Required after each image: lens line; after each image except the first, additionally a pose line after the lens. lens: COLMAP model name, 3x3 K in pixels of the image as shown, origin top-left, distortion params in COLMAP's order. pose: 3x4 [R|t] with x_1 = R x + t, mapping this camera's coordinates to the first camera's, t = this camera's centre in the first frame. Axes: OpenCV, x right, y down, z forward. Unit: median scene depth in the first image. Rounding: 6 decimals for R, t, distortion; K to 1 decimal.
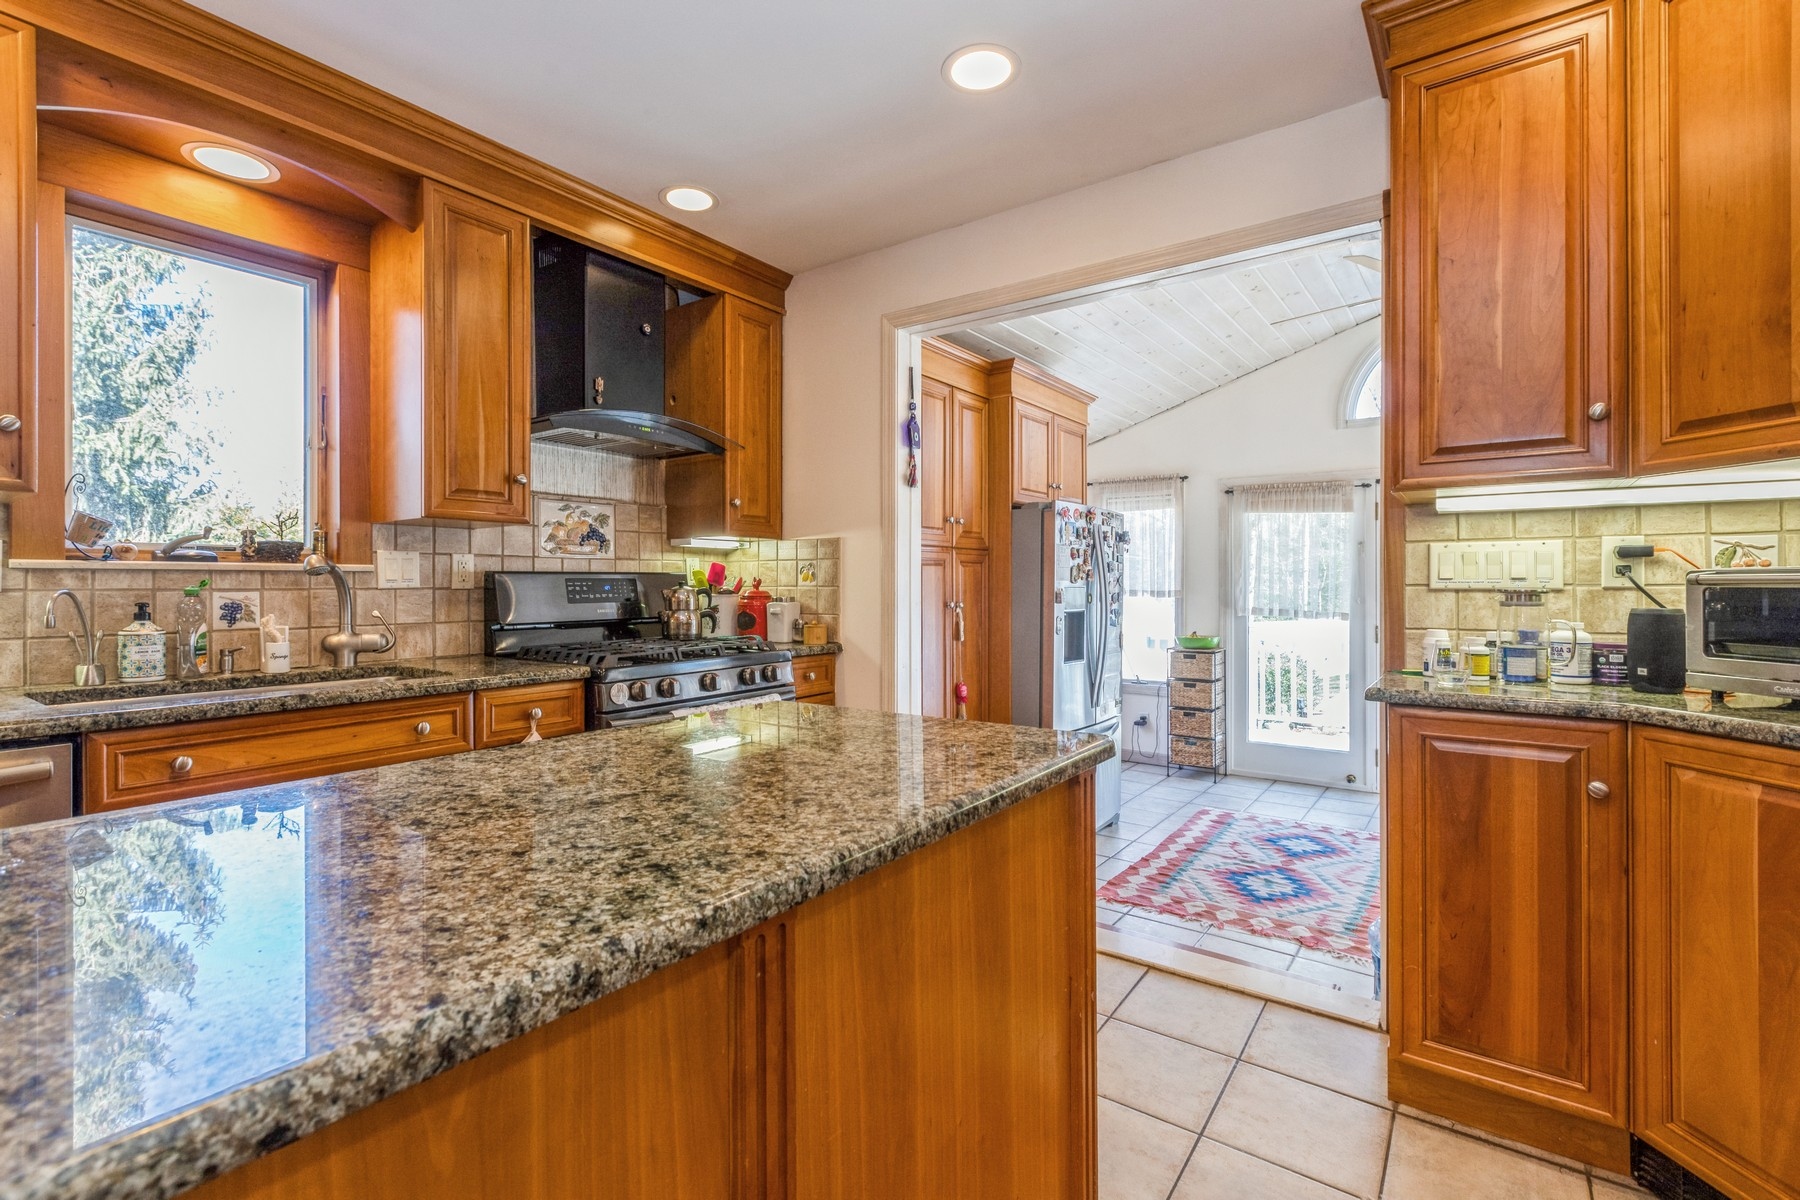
lens RADIAL K [[813.2, 0, 891.1], [0, 813.2, 592.1], [0, 0, 1]] dist [0.001046, 0.000217]
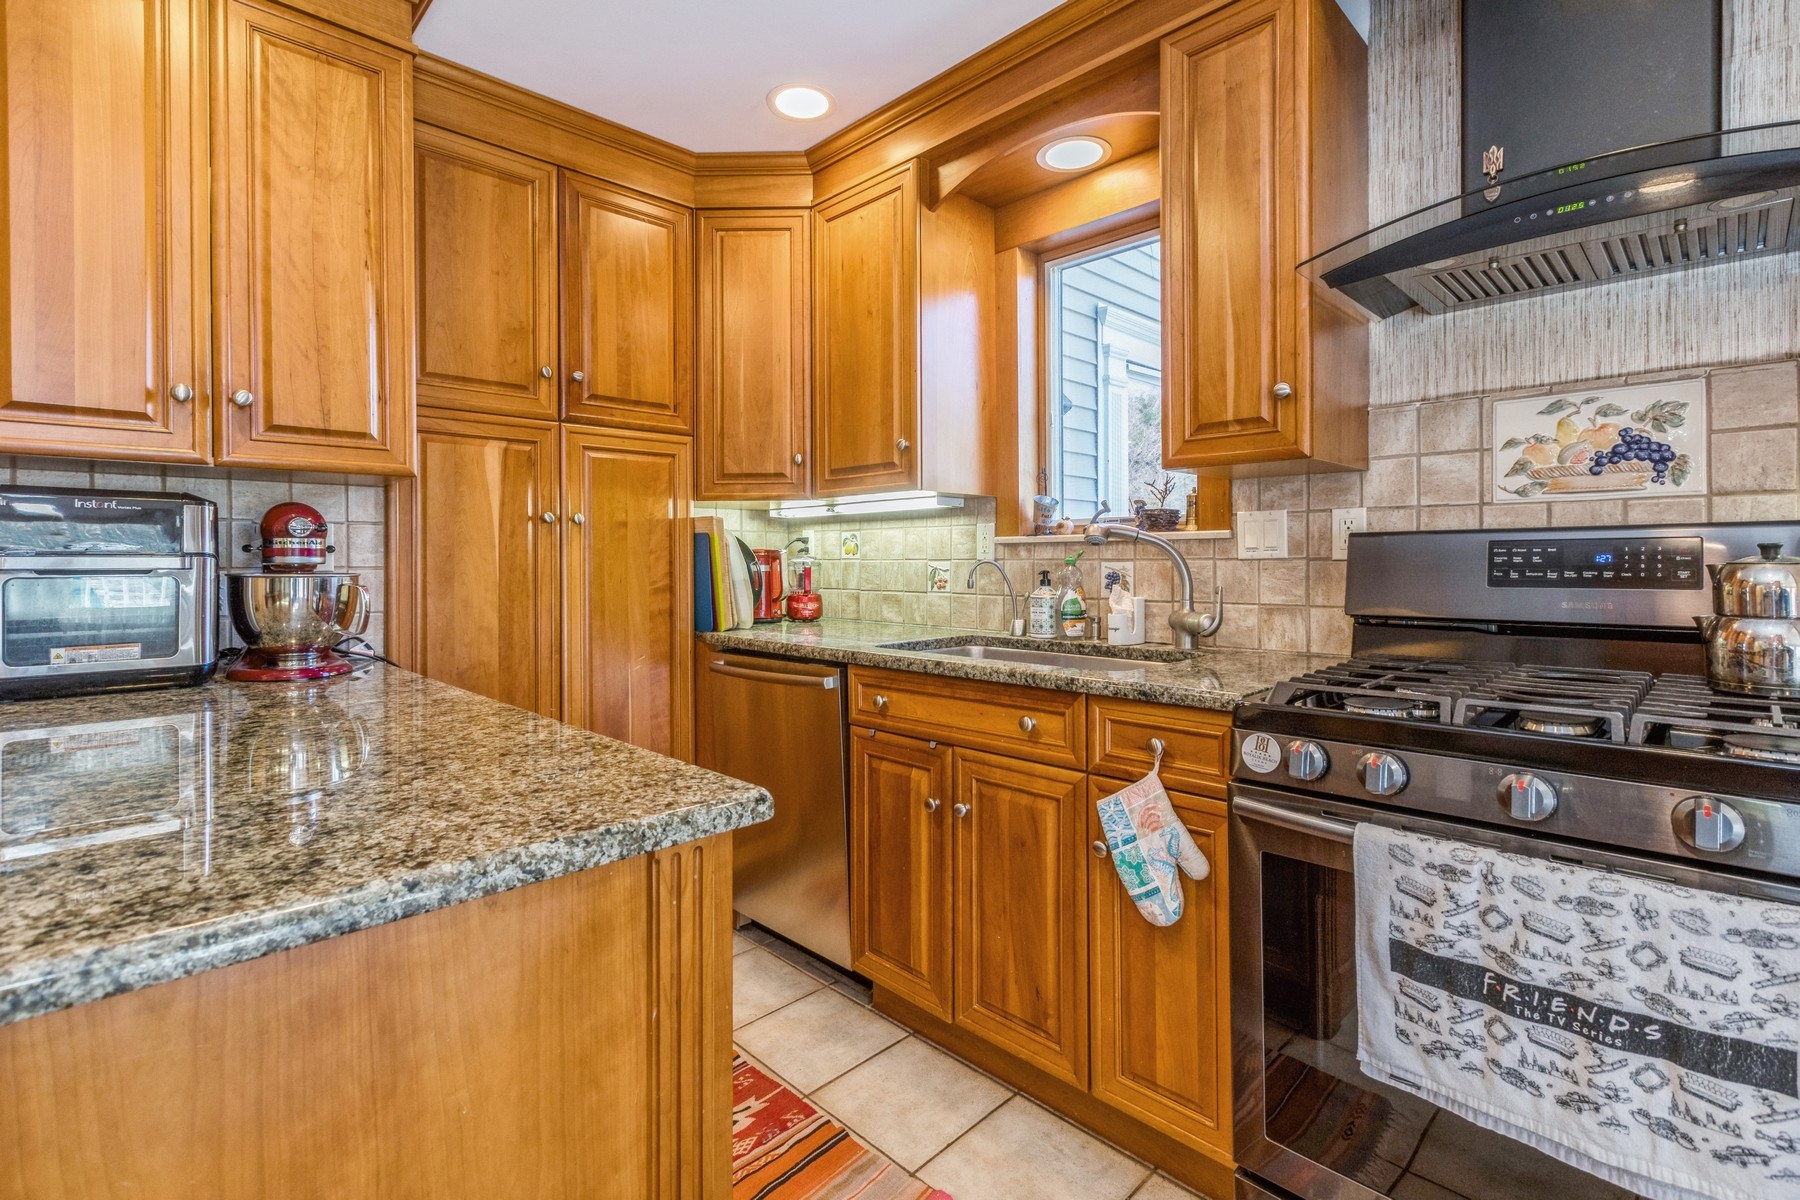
lens RADIAL K [[813.2, 0, 891.1], [0, 813.2, 592.1], [0, 0, 1]] dist [0.001046, 0.000217]
pose [[-0.147422, 0.046690, -0.987971, 0.217549], [-0.001089, 0.998877, 0.047368, -0.009094], [0.989073, 0.008059, -0.147206, 0.737465]]
